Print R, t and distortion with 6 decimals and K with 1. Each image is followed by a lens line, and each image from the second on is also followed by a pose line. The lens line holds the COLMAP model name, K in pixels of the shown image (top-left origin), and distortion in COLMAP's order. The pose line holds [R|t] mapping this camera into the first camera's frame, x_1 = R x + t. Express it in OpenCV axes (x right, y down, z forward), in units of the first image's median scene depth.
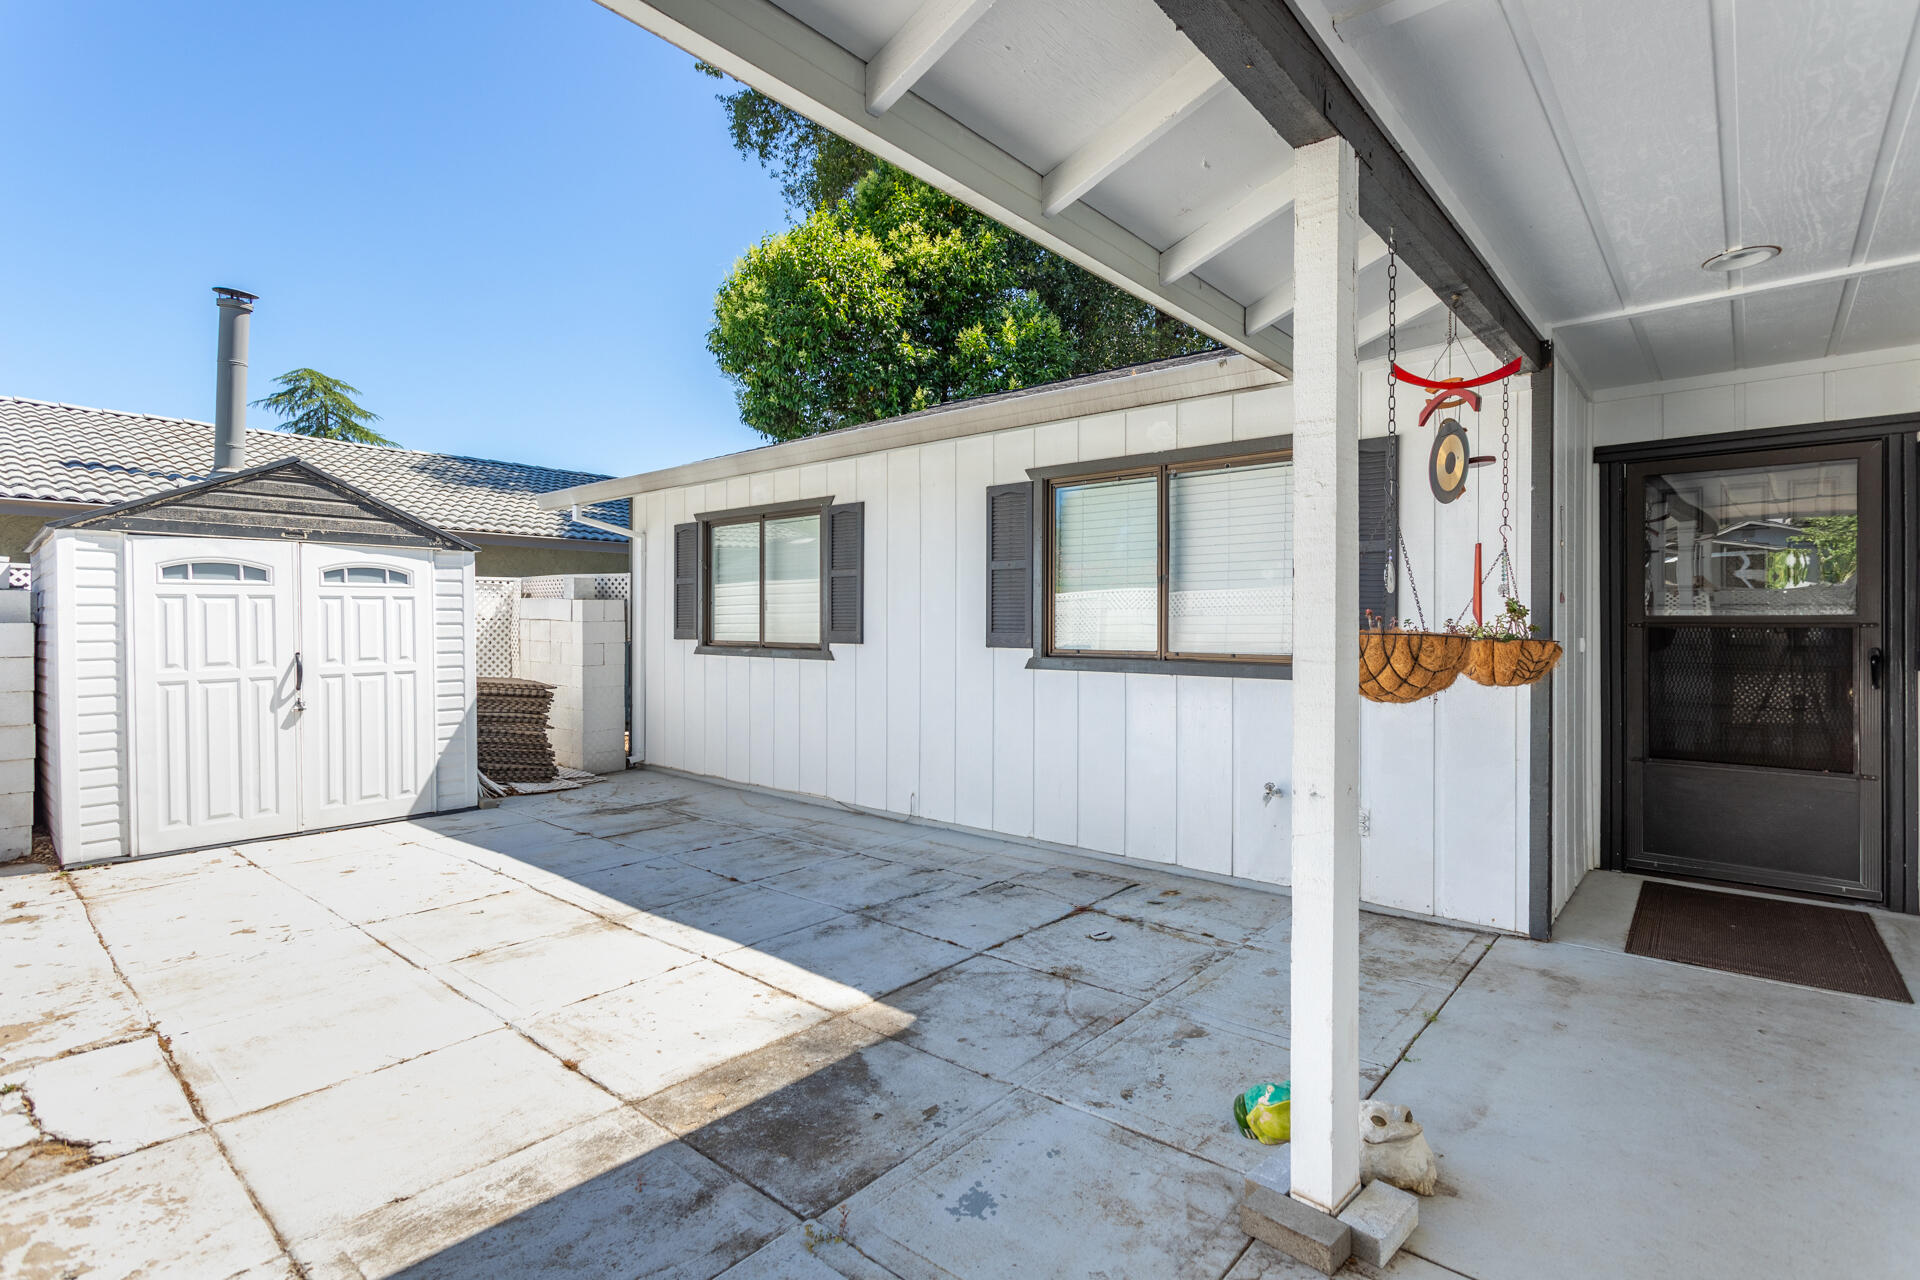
lens RADIAL K [[897.4, 0, 964.9], [0, 897.4, 632.7], [0, 0, 1]] dist [0.010939, 0.000204]
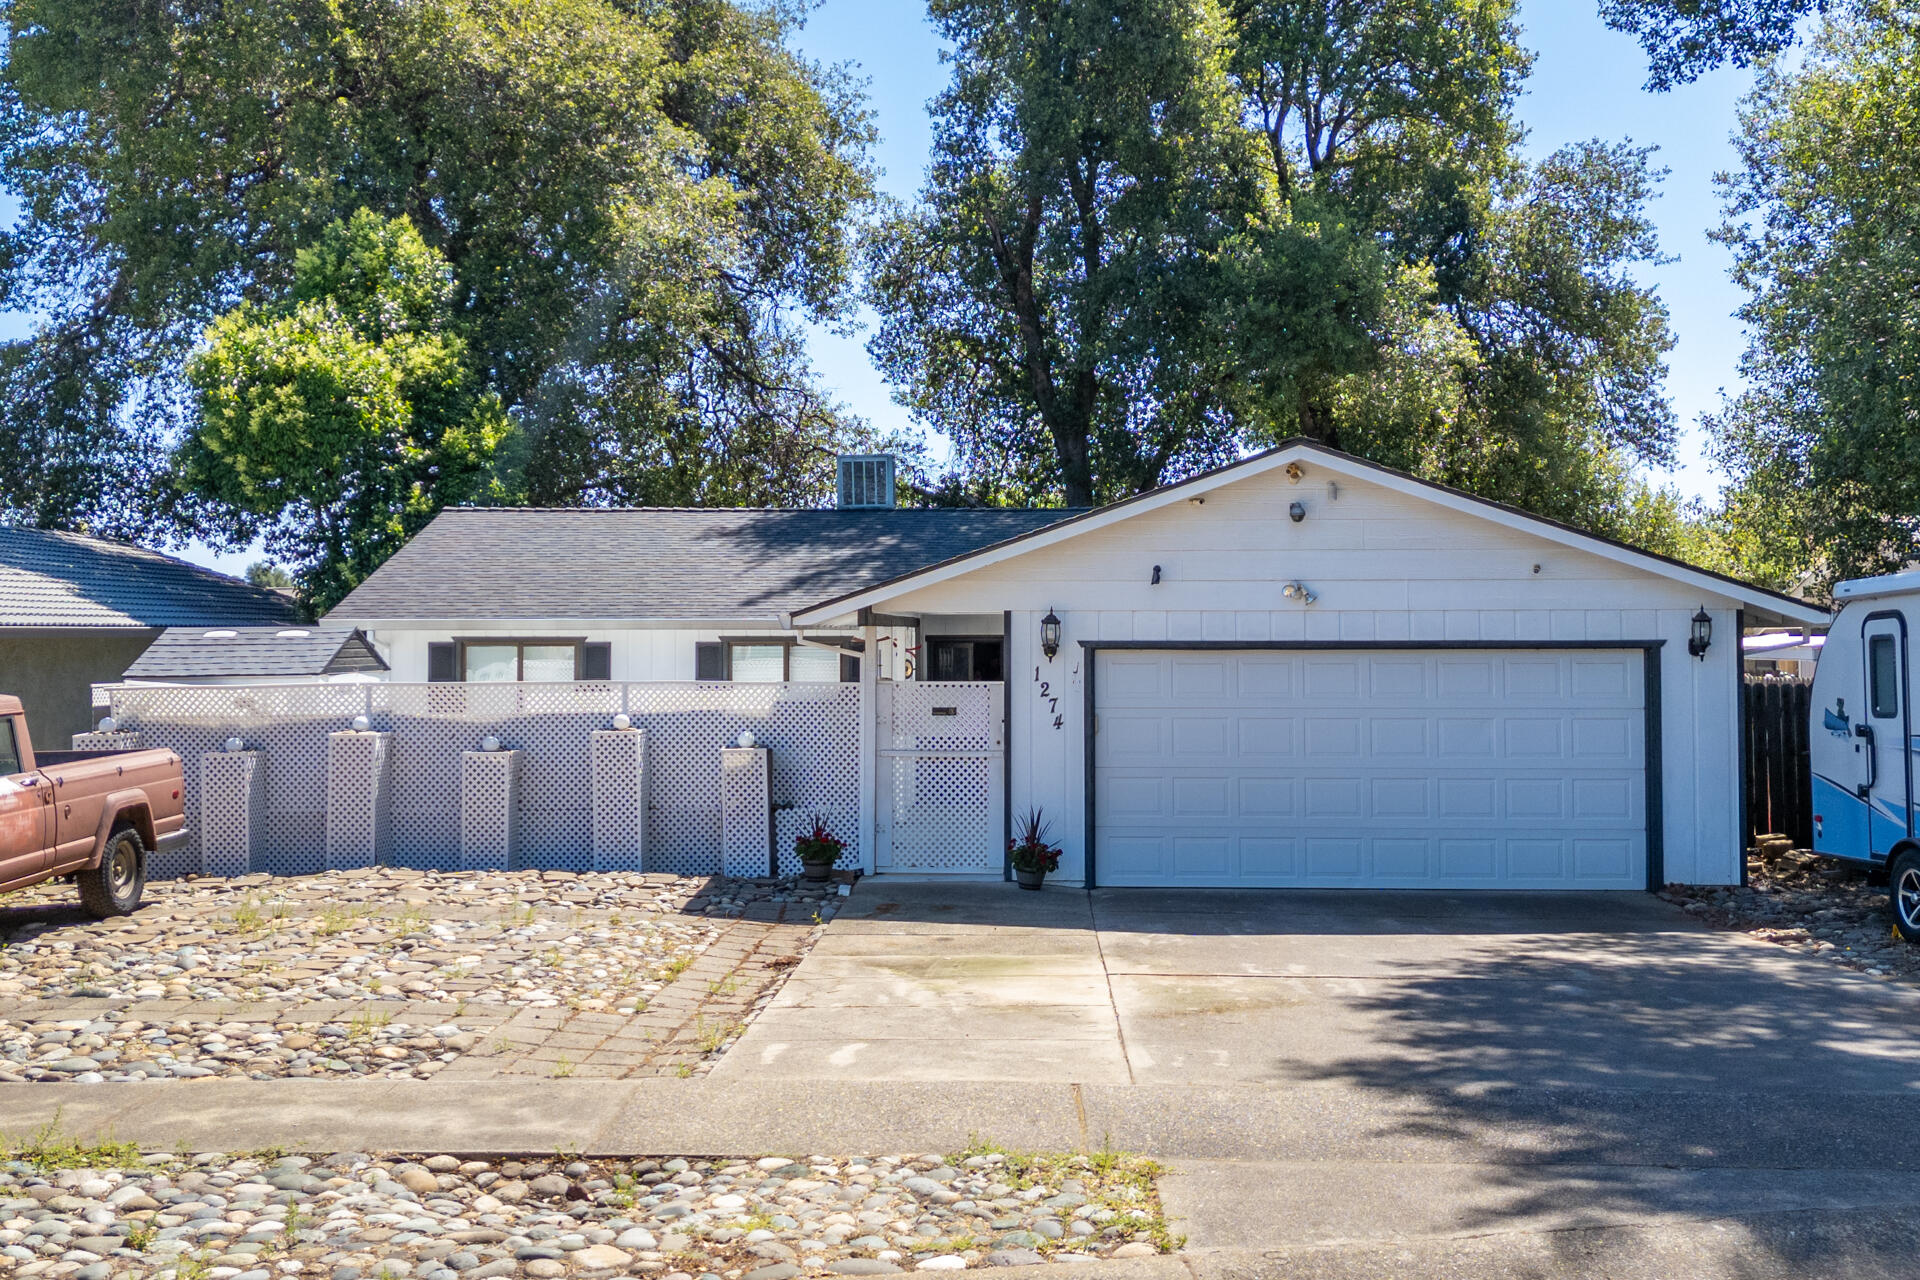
lens RADIAL K [[1874.7, 0, 953.6], [0, 1874.7, 584.3], [0, 0, 1]] dist [0.080102, -0.026367]
pose [[0.784302, 0.018576, 0.620100, -0.979409], [0.007661, 0.999185, -0.039622, -0.052124], [-0.620331, 0.035826, 0.783521, -1.241452]]
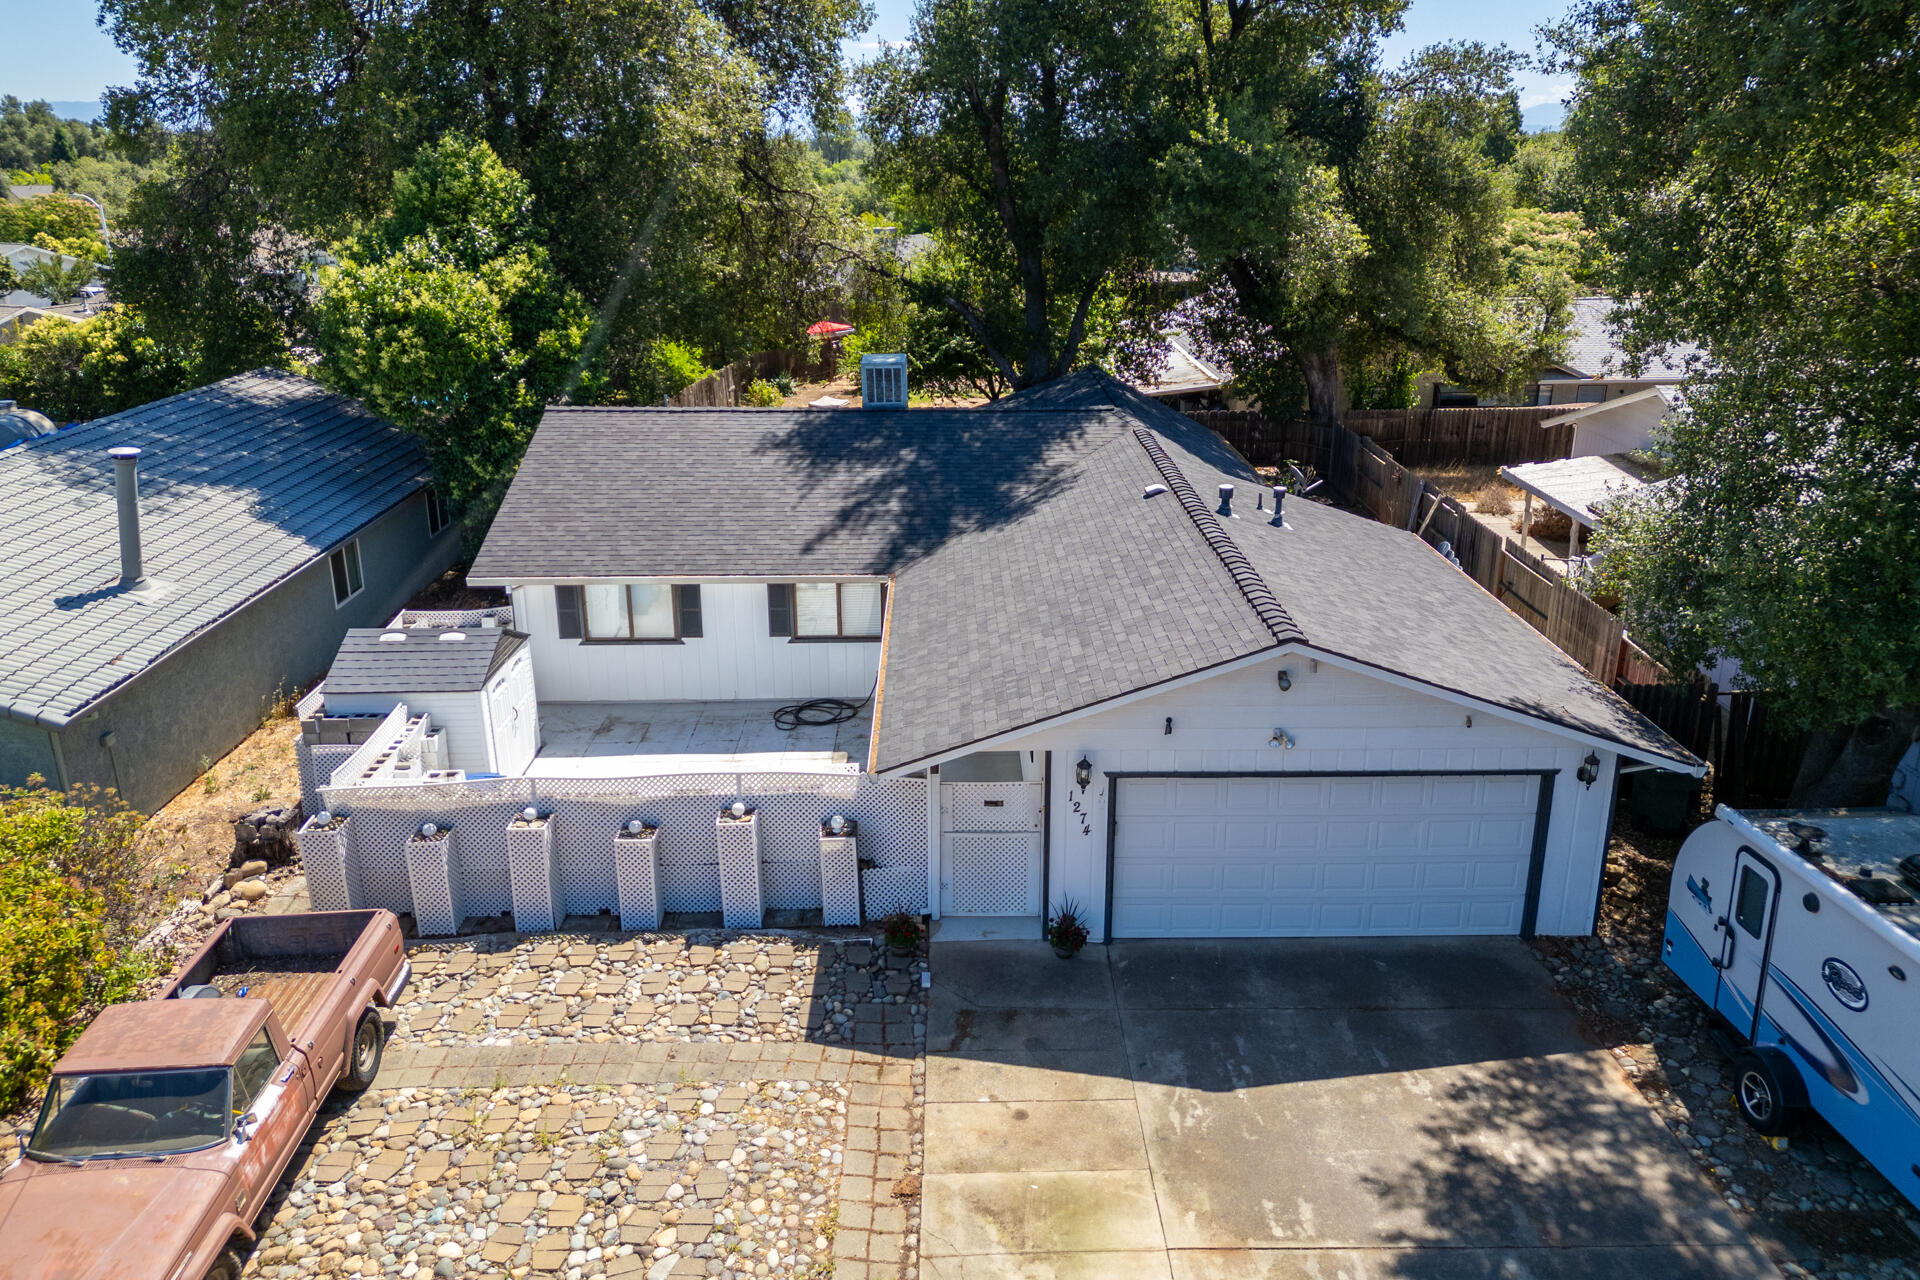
lens RADIAL K [[1327.4, 0, 966.5], [0, 1327.4, 565.1], [0, 0, 1]] dist [0.044907, 0.002036]
pose [[0.749983, -0.195267, 0.631978, -0.890931], [0.010666, 0.958879, 0.283614, -0.583111], [-0.661371, -0.205965, 0.721226, -0.988989]]
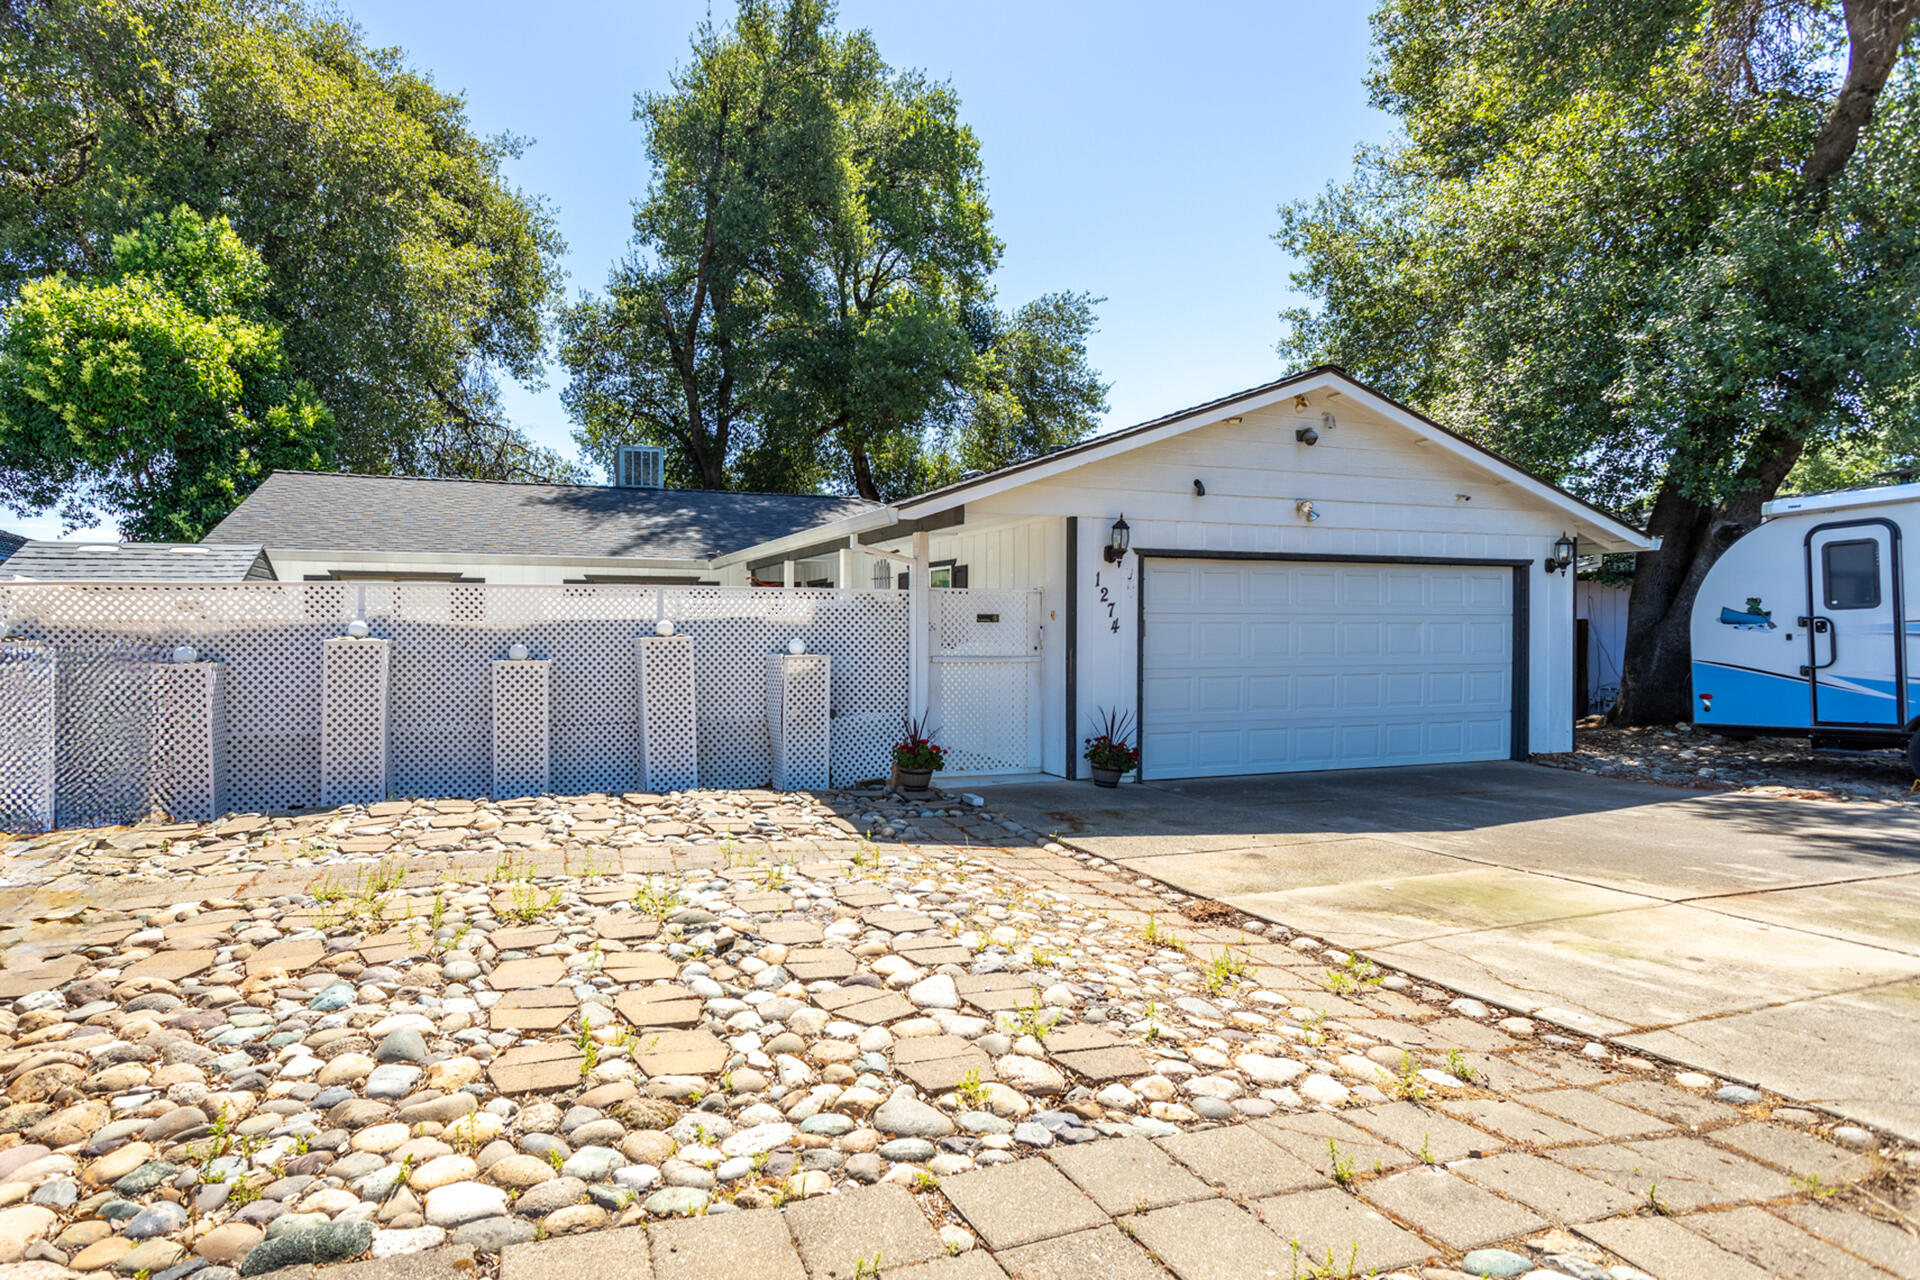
lens RADIAL K [[1008.7, 0, 836.8], [0, 1008.7, 634.9], [0, 0, 1]] dist [-0.007792, 0.011820]
pose [[0.518036, -0.002619, 0.855355, -0.837263], [0.009429, 0.999952, -0.002649, 0.000430], [-0.855307, 0.009438, 0.518036, -0.447377]]
